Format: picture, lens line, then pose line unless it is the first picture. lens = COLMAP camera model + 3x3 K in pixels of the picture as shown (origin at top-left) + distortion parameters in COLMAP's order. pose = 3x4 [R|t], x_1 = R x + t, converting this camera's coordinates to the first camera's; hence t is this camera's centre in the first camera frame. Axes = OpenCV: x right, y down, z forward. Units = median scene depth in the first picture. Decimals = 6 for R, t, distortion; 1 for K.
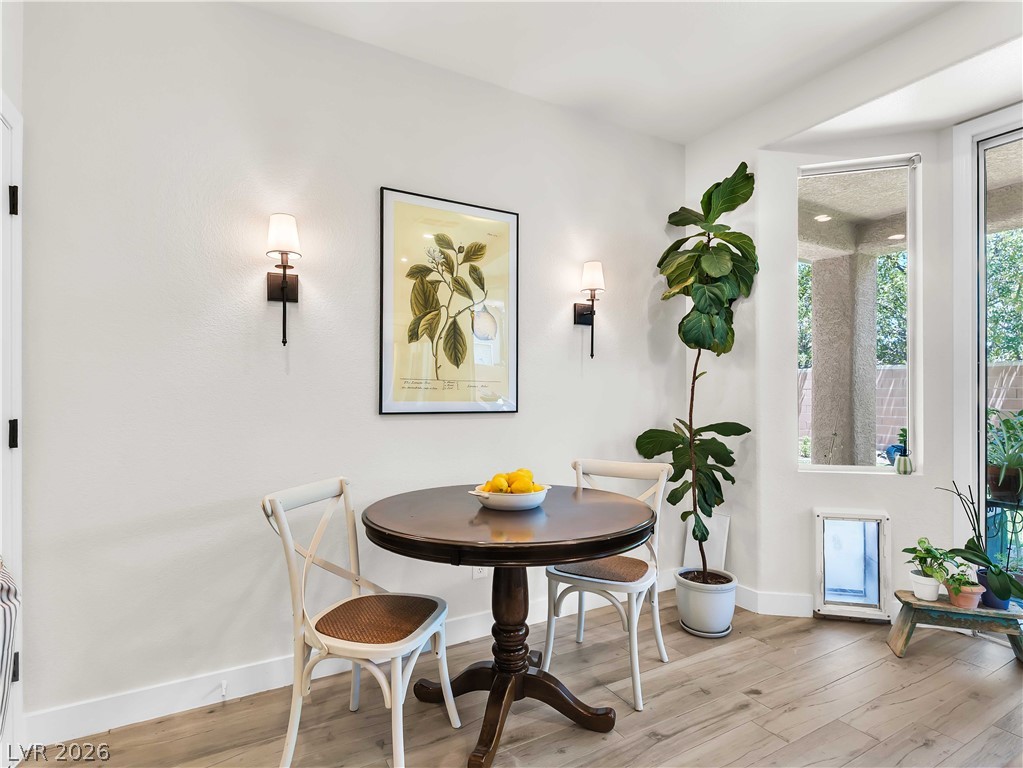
lens RADIAL K [[541.8, 0, 511.5], [0, 541.8, 384.0], [0, 0, 1]] dist [0.000877, -0.000160]
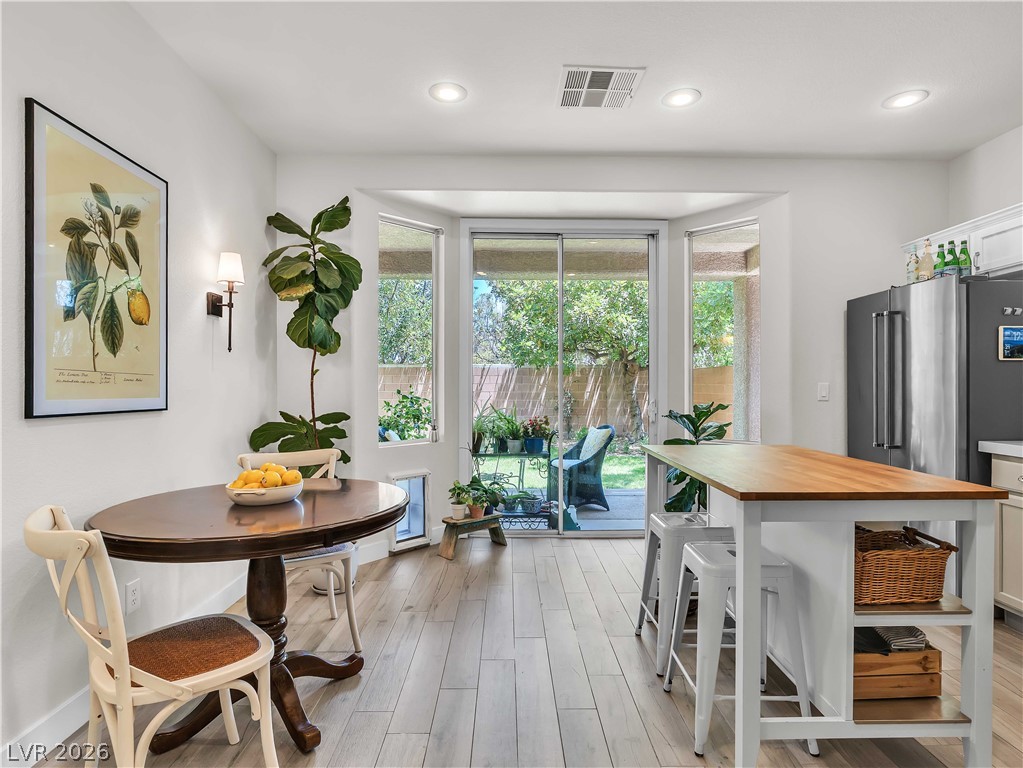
lens RADIAL K [[541.8, 0, 511.5], [0, 541.8, 384.0], [0, 0, 1]] dist [0.000877, -0.000160]
pose [[0.500264, 0.005805, 0.865854, -0.499750], [-0.015678, 0.999874, 0.002355, -0.000485], [-0.865731, -0.014753, 0.500292, 0.086253]]
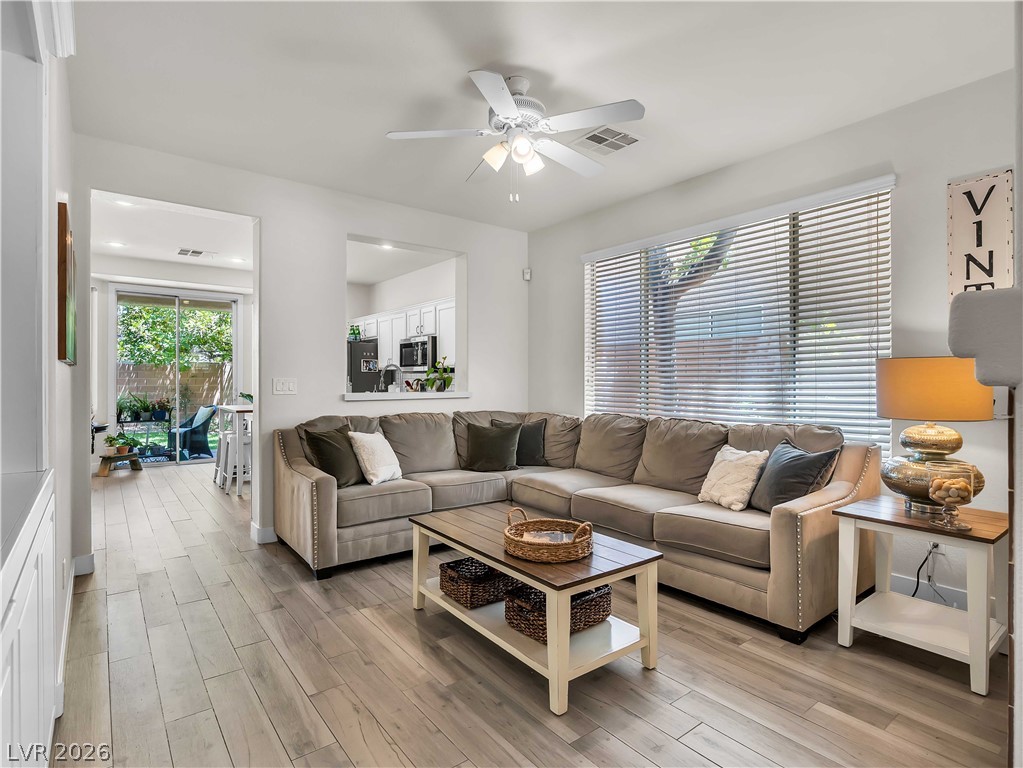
lens RADIAL K [[541.8, 0, 511.5], [0, 541.8, 384.0], [0, 0, 1]] dist [0.000877, -0.000160]
pose [[-0.117935, -0.002823, 0.993017, -2.192391], [-0.018444, 0.999830, 0.000652, -0.010003], [-0.992850, -0.018239, -0.117967, -0.698911]]
